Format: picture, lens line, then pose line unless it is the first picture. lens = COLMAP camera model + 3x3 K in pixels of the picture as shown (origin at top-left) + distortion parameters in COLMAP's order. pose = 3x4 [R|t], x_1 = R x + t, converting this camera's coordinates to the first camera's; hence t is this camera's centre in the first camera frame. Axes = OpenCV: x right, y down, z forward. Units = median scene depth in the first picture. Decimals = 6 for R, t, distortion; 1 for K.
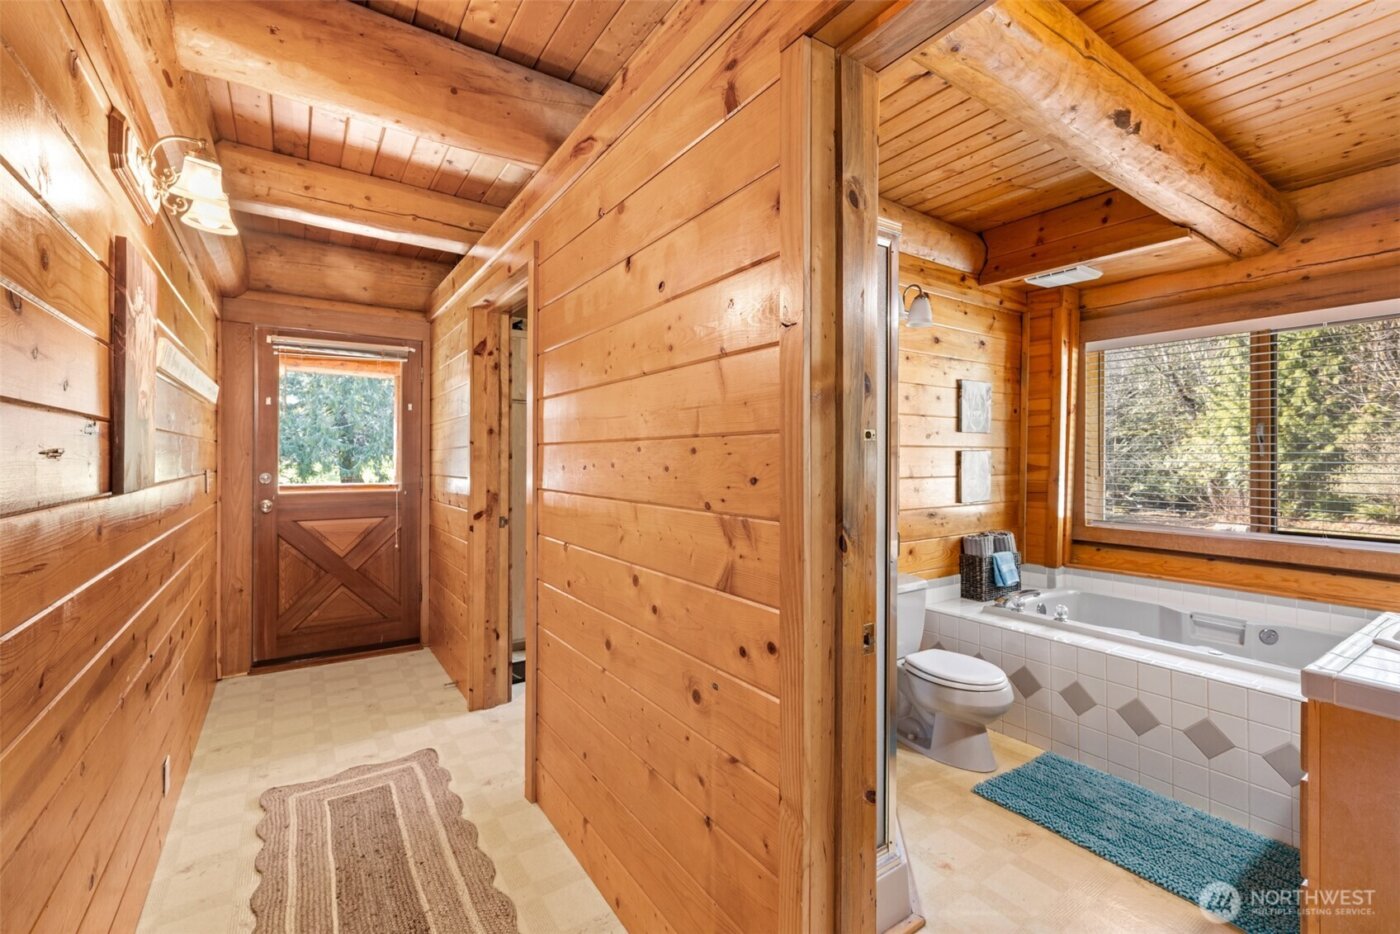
lens RADIAL K [[601.8, 0, 690.3], [0, 601.8, 459.5], [0, 0, 1]] dist [0.006149, -0.000576]
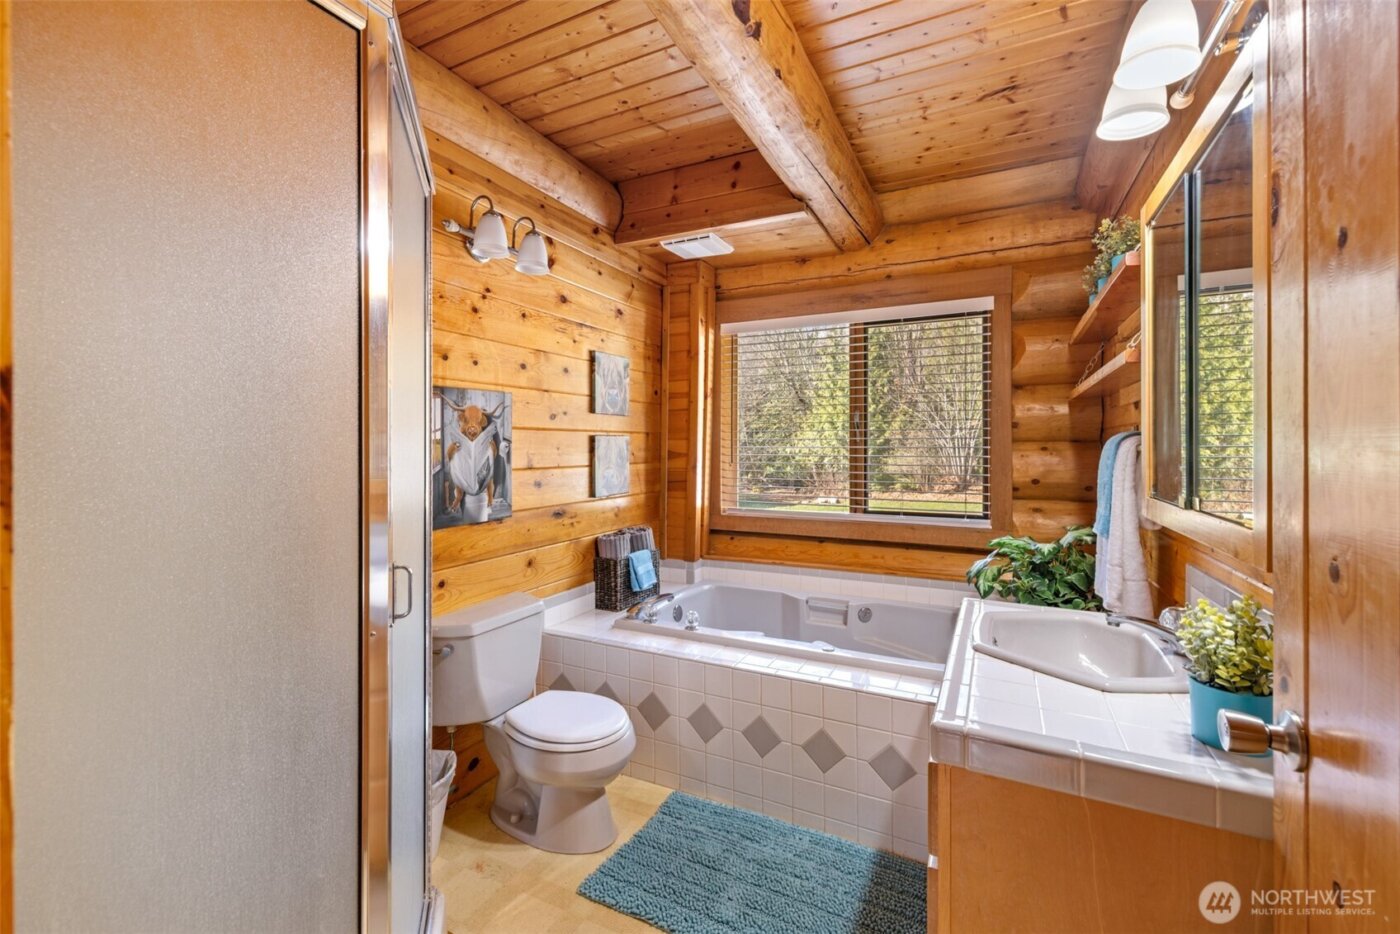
lens RADIAL K [[601.8, 0, 690.3], [0, 601.8, 459.5], [0, 0, 1]] dist [0.006149, -0.000576]
pose [[0.874192, -0.013028, 0.485406, 0.158823], [0.004313, 0.999809, 0.019067, 0.003793], [-0.485561, -0.014575, 0.874081, 0.200233]]
